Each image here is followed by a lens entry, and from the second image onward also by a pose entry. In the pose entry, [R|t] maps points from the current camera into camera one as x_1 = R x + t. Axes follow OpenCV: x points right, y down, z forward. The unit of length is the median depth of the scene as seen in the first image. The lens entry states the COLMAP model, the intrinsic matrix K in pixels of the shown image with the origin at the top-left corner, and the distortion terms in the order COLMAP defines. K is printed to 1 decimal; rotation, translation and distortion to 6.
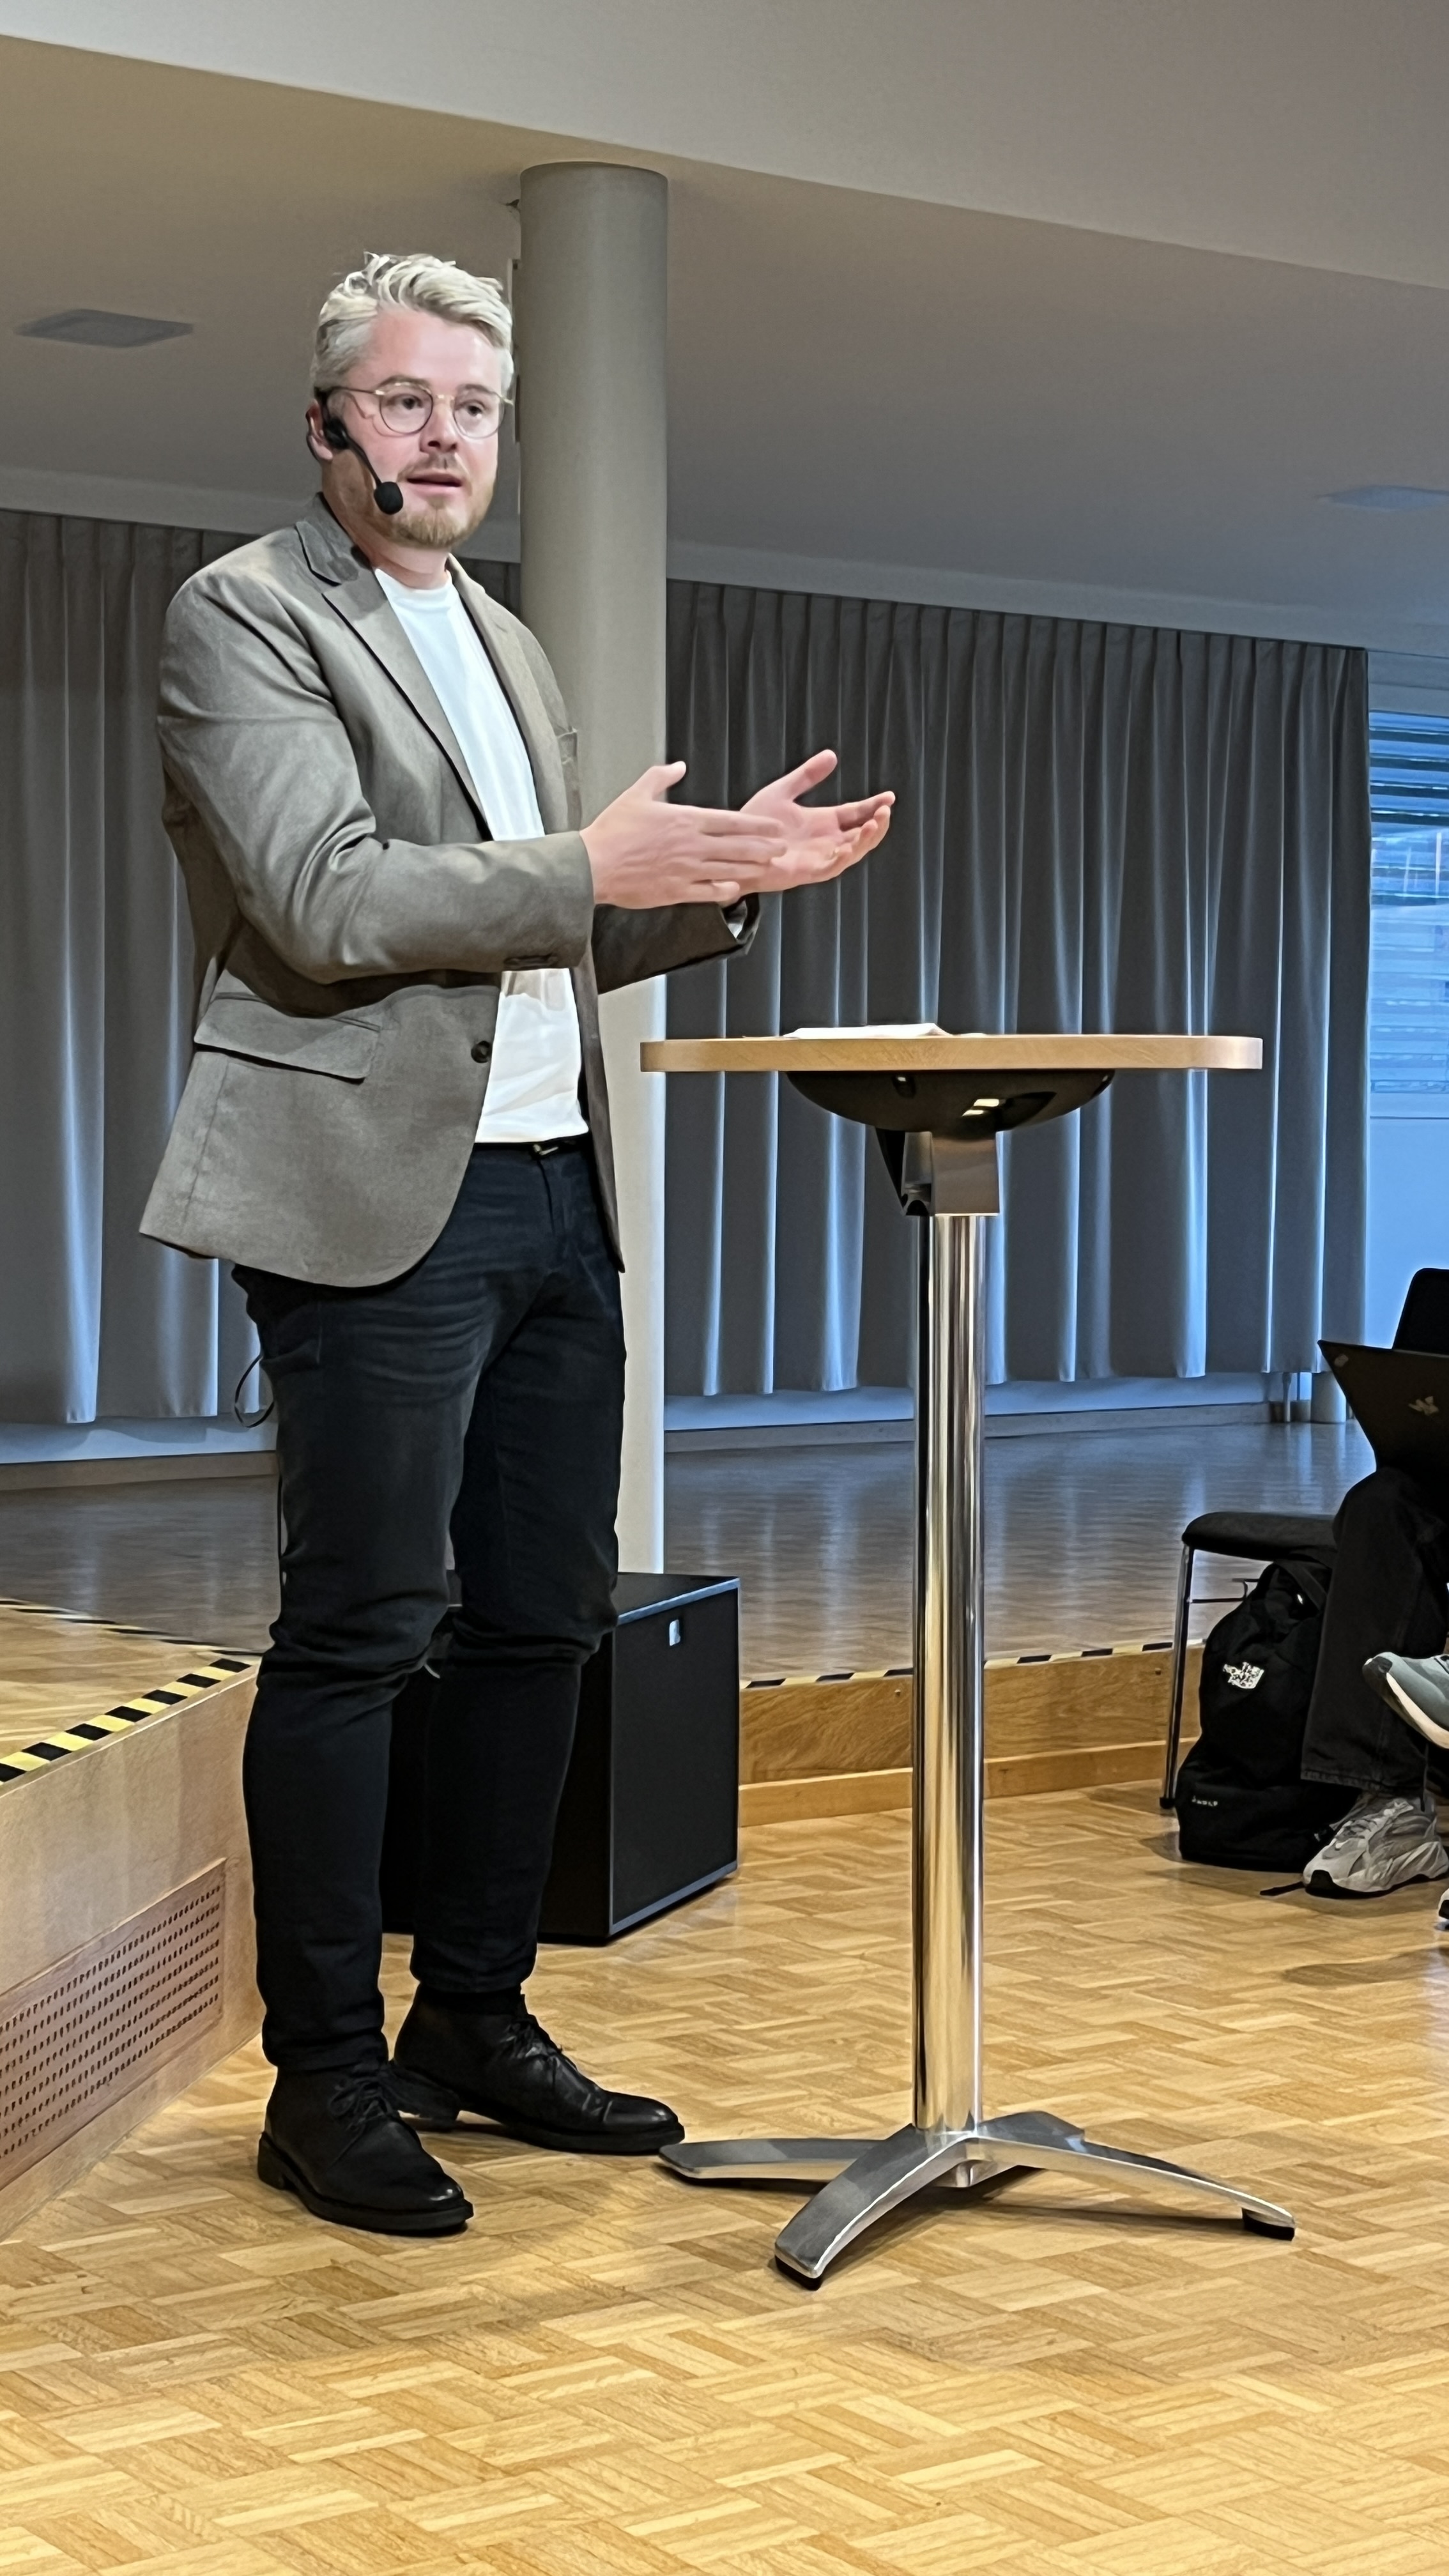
lens RADIAL K [[4162.3, 0, 723.6], [0, 4162.3, 1292.2], [0, 0, 1]] dist [0.036573, 0.000000]
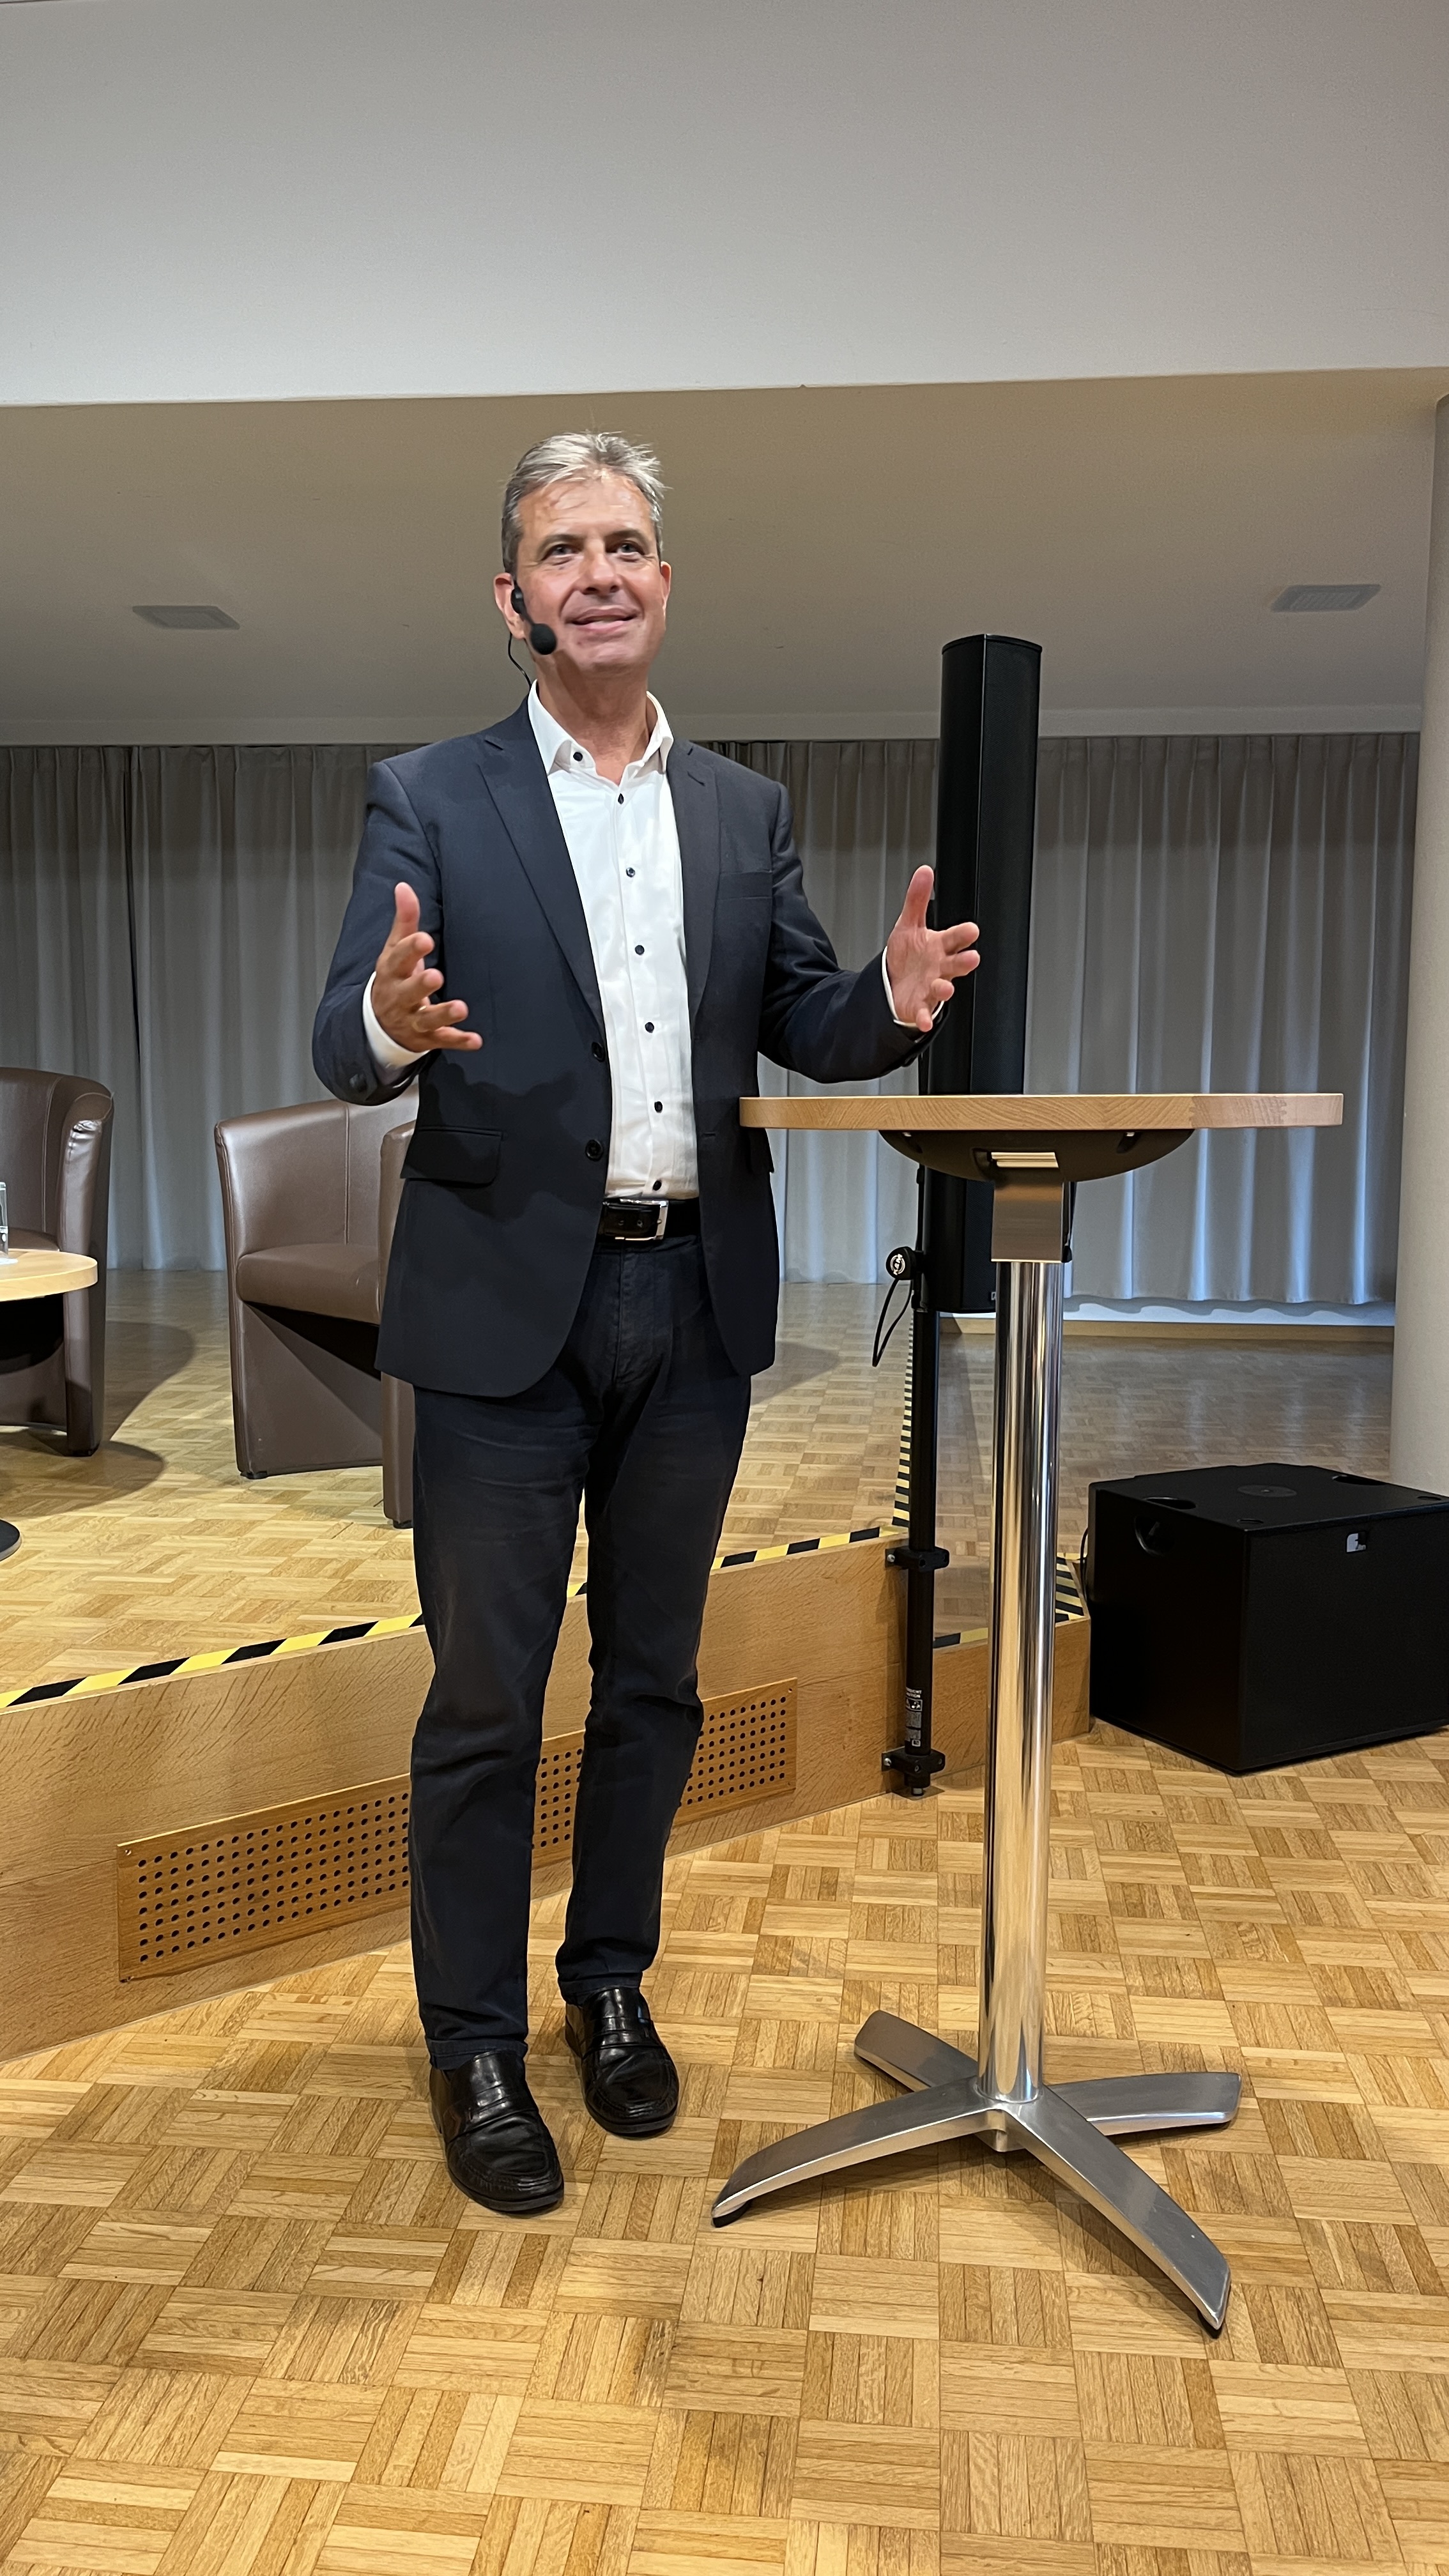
lens RADIAL K [[1959.0, 0, 741.0], [0, 1959.0, 1276.4], [0, 0, 1]] dist [0.040441, -0.054415]
pose [[0.742328, 0.063751, -0.666997, 0.323393], [-0.028990, 0.997587, 0.063083, -0.042127], [0.669409, -0.027492, 0.742385, 0.556387]]
